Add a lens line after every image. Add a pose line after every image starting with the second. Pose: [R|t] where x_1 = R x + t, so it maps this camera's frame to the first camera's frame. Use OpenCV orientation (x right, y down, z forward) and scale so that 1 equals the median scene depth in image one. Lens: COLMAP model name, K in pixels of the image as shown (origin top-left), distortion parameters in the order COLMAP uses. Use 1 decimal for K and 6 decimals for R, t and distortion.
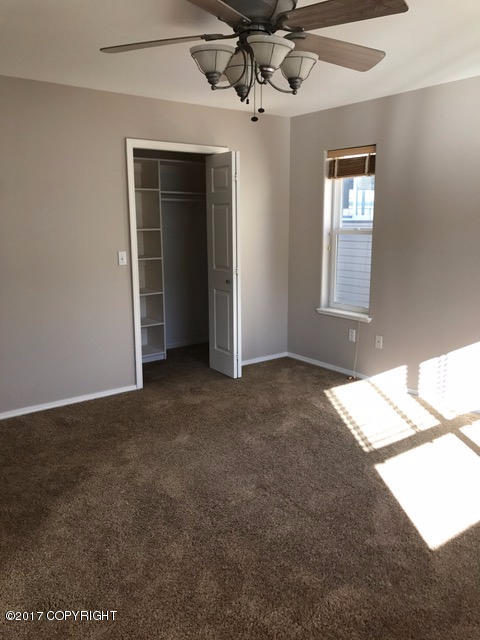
lens RADIAL K [[527.3, 0, 236.3], [0, 527.3, 312.4], [0, 0, 1]] dist [0.044302, -0.062770]
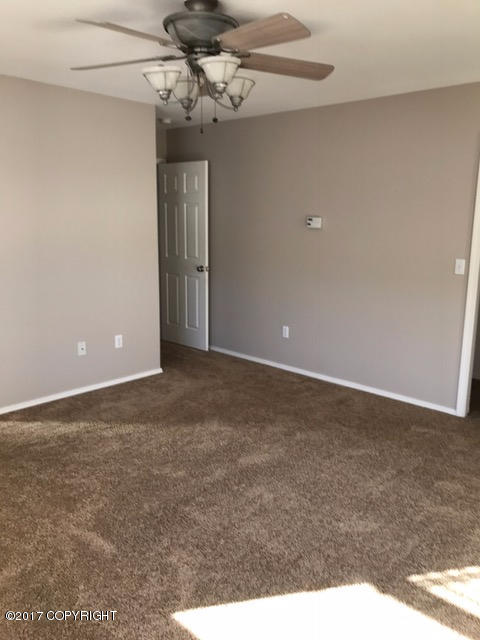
lens RADIAL K [[527.3, 0, 236.3], [0, 527.3, 312.4], [0, 0, 1]] dist [0.044302, -0.062770]
pose [[0.159829, 0.187978, -0.969081, 0.599190], [-0.193828, 0.968567, 0.155911, -0.091774], [0.967929, 0.162916, 0.191240, 0.460464]]
